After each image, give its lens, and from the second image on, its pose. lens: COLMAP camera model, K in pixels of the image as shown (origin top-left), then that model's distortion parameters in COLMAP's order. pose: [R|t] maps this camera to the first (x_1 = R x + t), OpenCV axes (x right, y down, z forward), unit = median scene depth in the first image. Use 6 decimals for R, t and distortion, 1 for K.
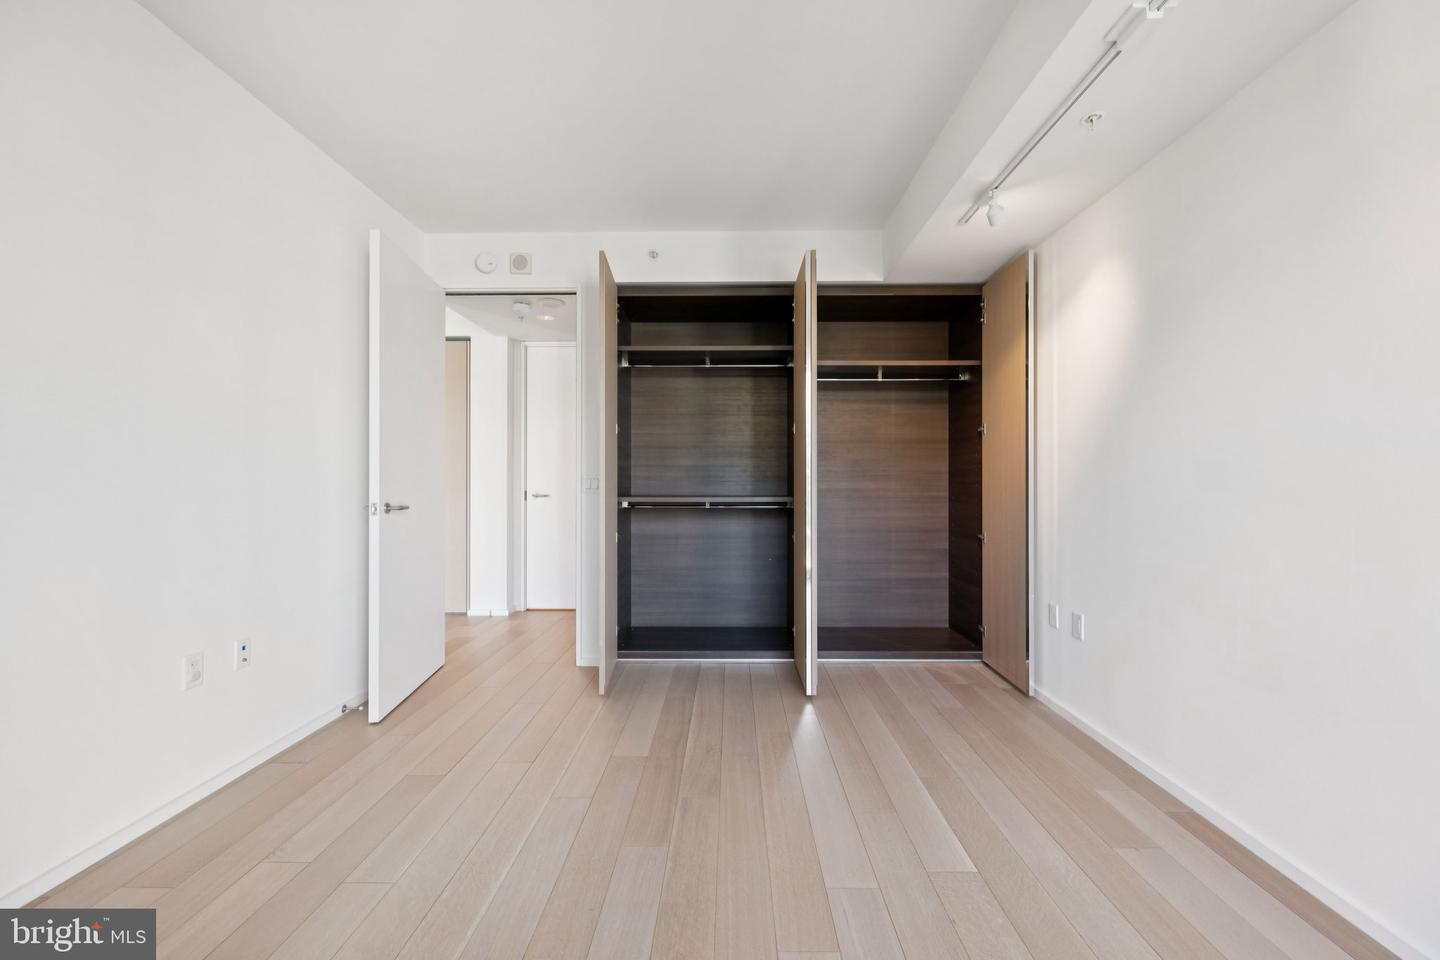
lens RADIAL K [[575.1, 0, 710.3], [0, 575.1, 476.3], [0, 0, 1]] dist [0.001090, 0.001090]
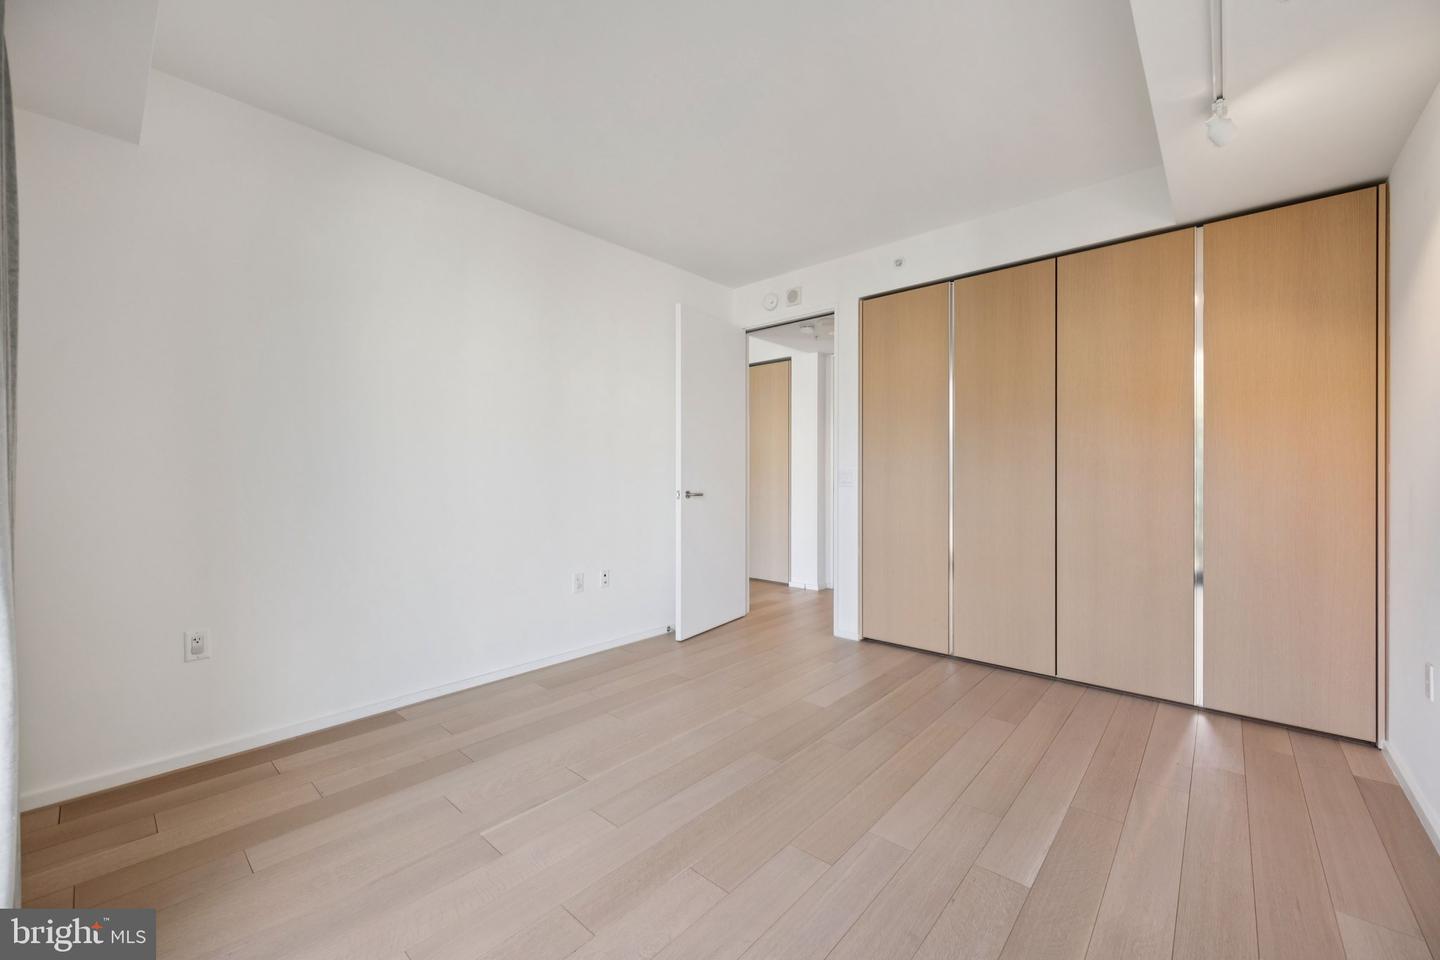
lens RADIAL K [[575.1, 0, 708.4], [0, 575.1, 473.7], [0, 0, 1]] dist [0.001090, 0.001090]
pose [[0.743991, -0.002186, -0.668187, 0.390262], [0.005429, 0.999981, 0.002772, -0.000192], [0.668168, -0.005690, 0.743989, -0.029550]]
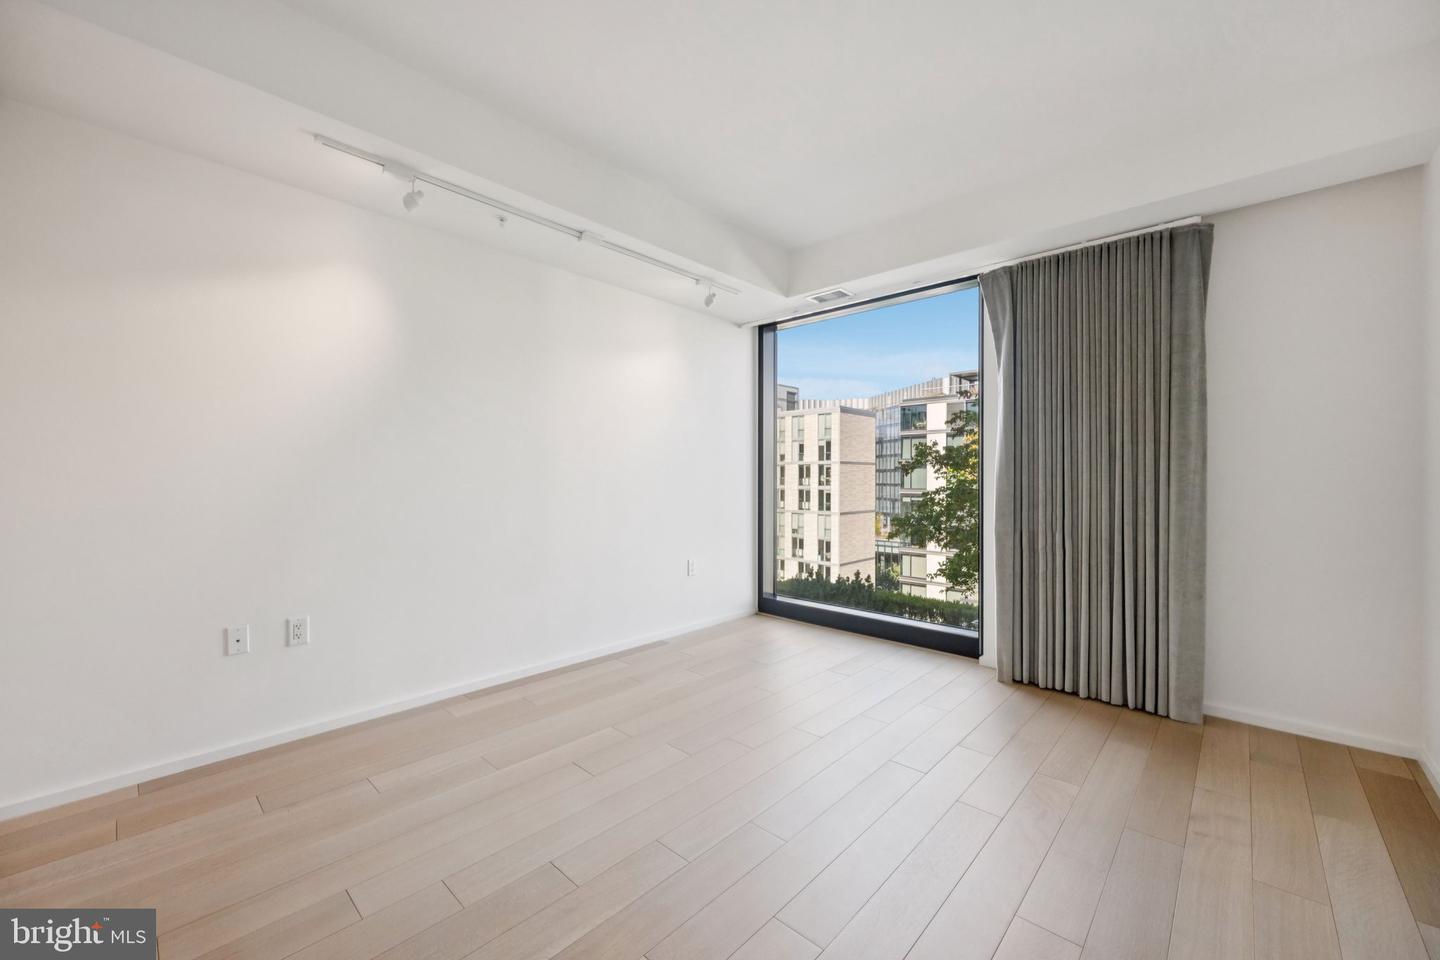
lens RADIAL K [[575.1, 0, 704.6], [0, 575.1, 483.9], [0, 0, 1]] dist [0.001090, 0.001090]
pose [[-0.729161, -0.015896, 0.684158, -0.419530], [-0.008295, 0.999862, 0.014390, 0.001364], [-0.684292, 0.004818, -0.729192, 1.073024]]
